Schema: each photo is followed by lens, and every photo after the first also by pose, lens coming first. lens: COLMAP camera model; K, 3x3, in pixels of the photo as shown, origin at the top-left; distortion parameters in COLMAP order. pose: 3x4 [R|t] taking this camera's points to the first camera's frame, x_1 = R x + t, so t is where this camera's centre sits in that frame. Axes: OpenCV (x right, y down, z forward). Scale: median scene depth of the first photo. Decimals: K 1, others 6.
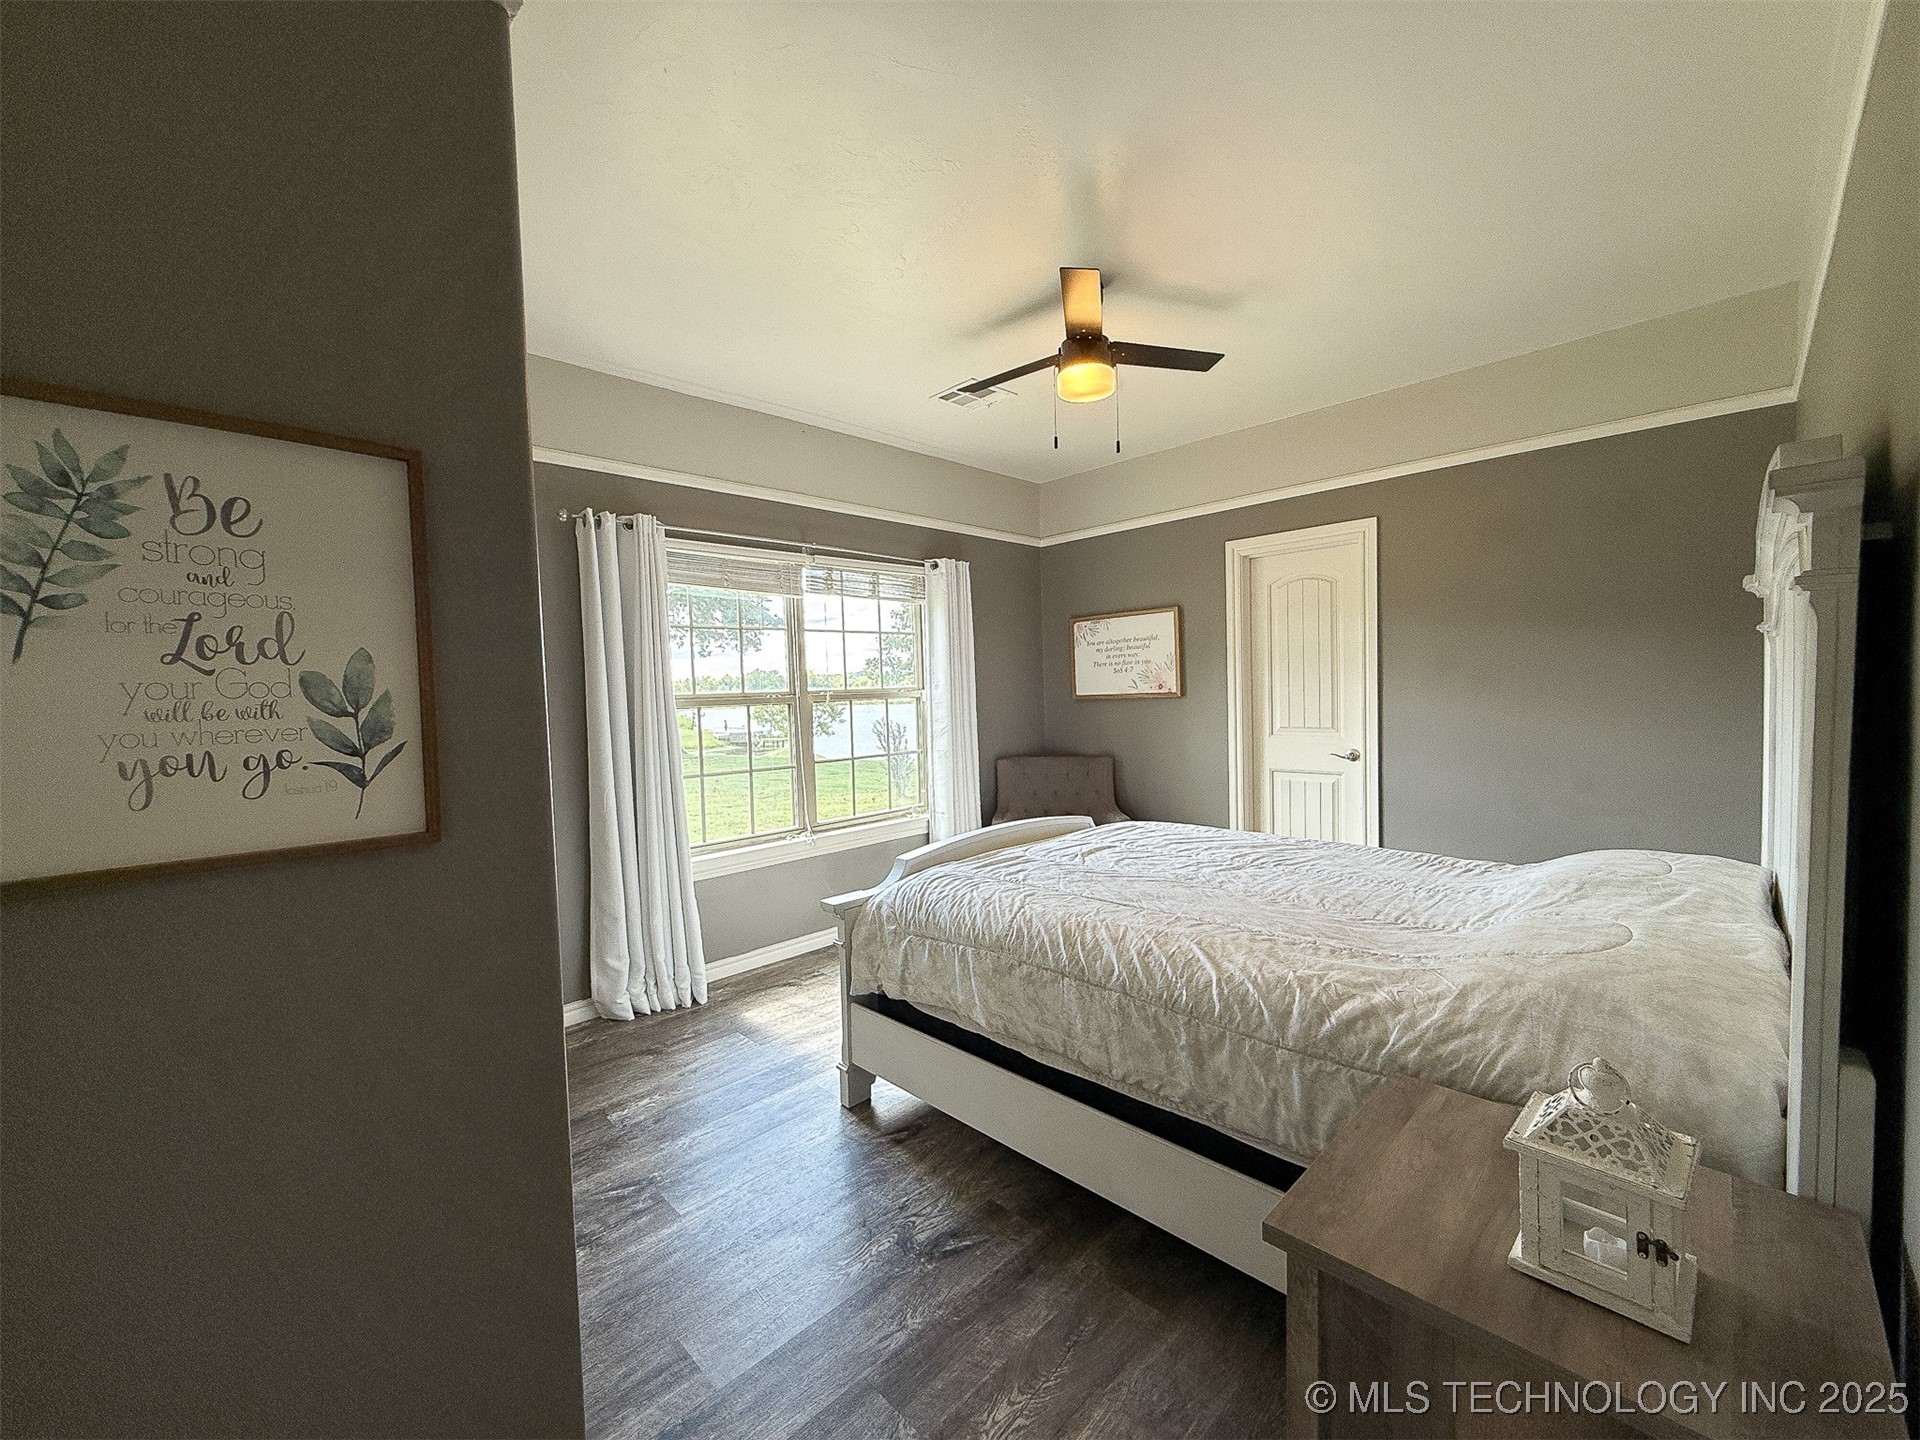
lens RADIAL K [[766.7, 0, 957.4], [0, 766.7, 723.1], [0, 0, 1]] dist [-0.000458, -0.000125]
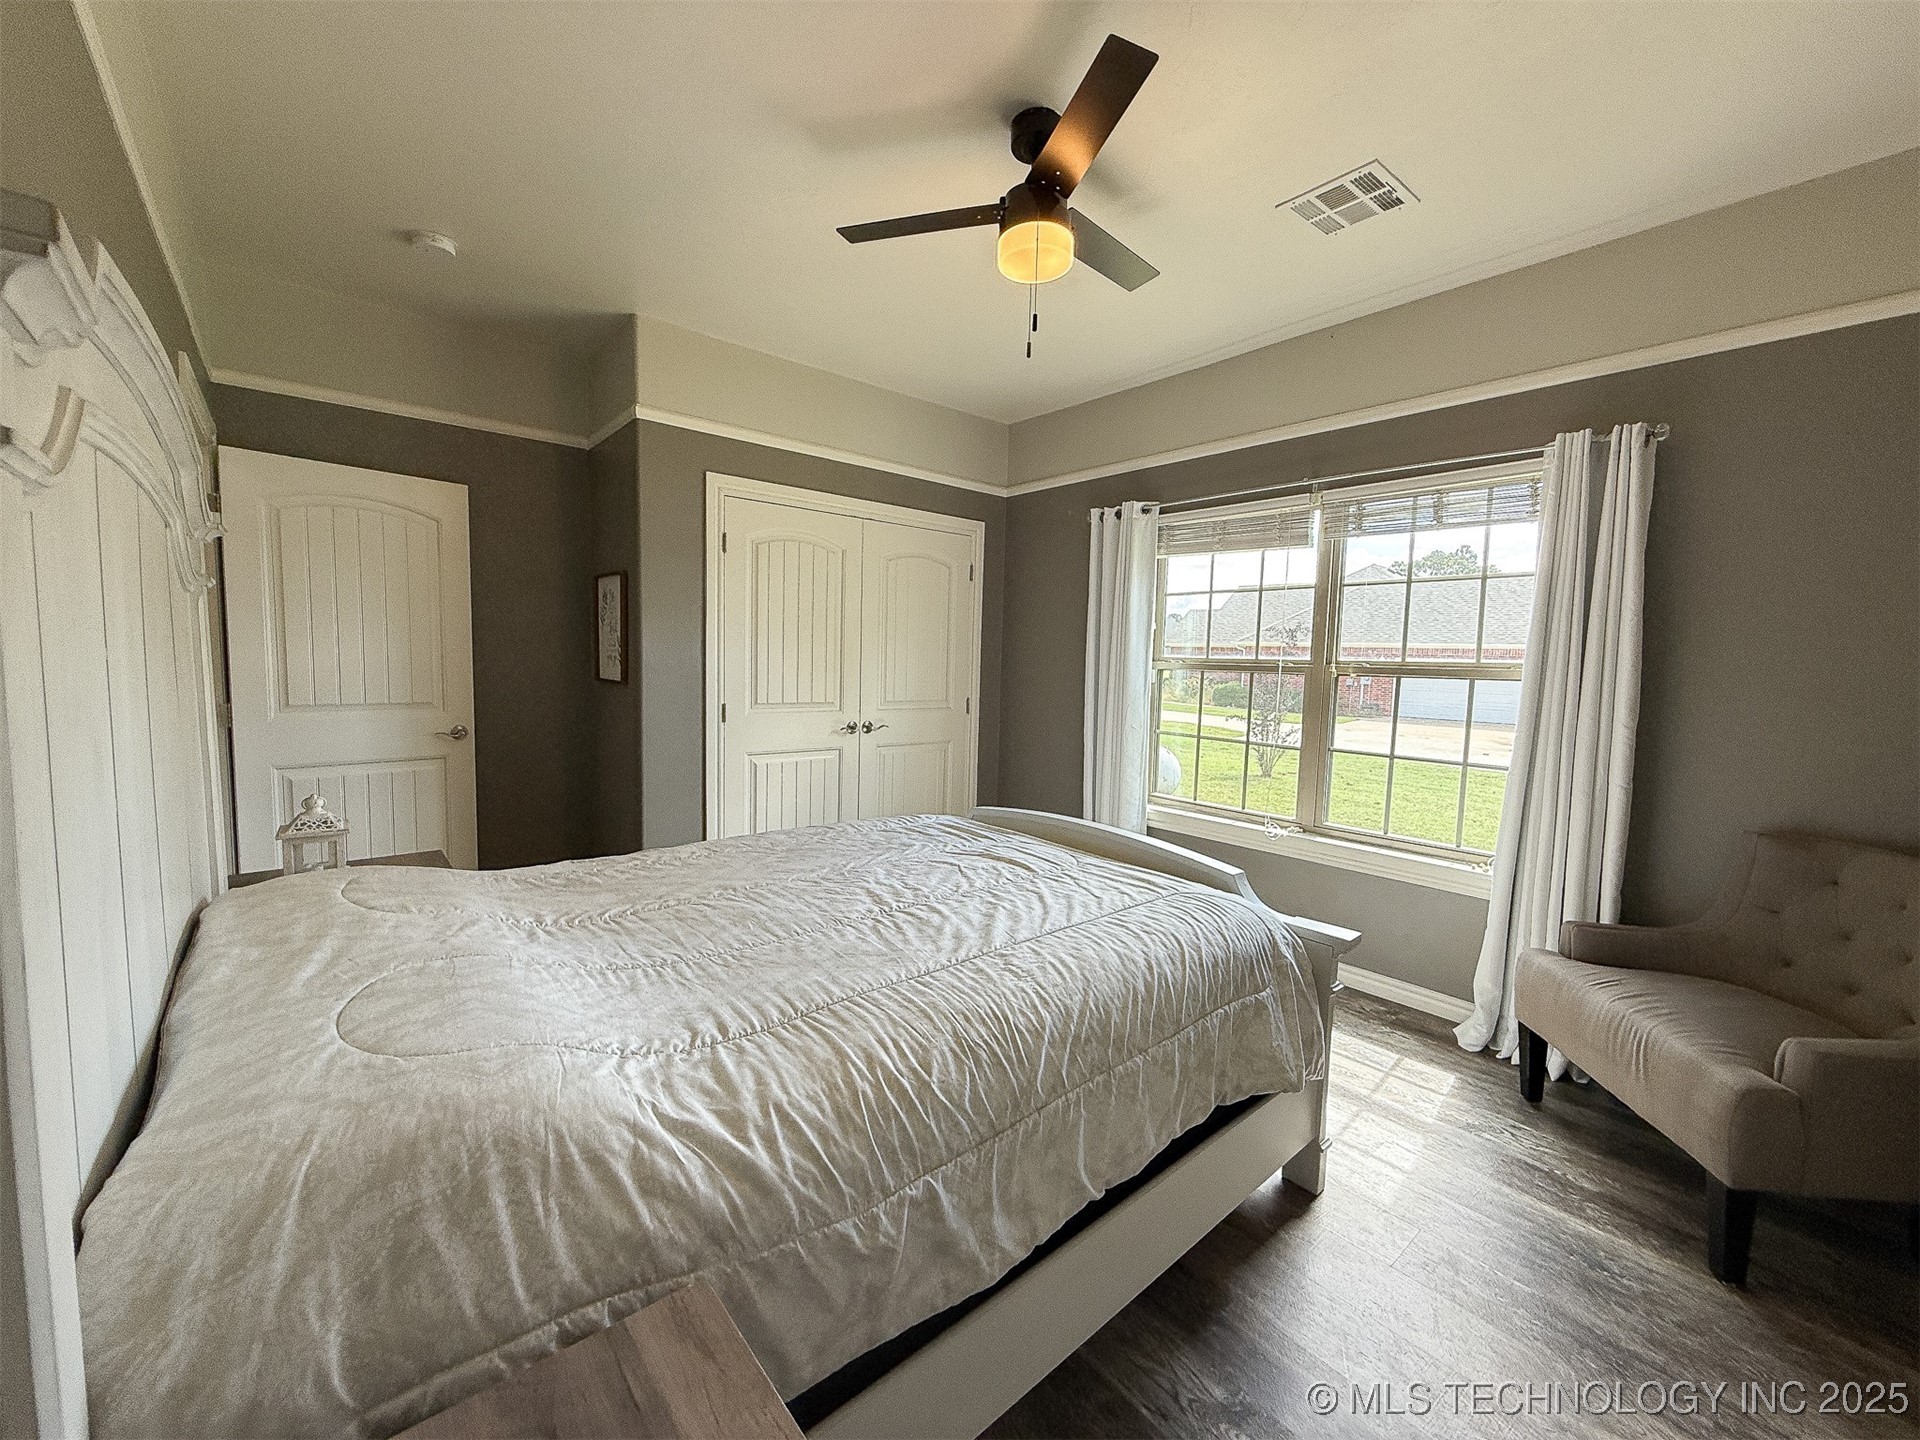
lens RADIAL K [[766.7, 0, 957.4], [0, 766.7, 723.1], [0, 0, 1]] dist [-0.000458, -0.000125]
pose [[-0.064369, 0.112834, -0.991527, 0.668909], [-0.069401, 0.990675, 0.117243, -0.045773], [0.995510, 0.076360, -0.055938, 0.685725]]
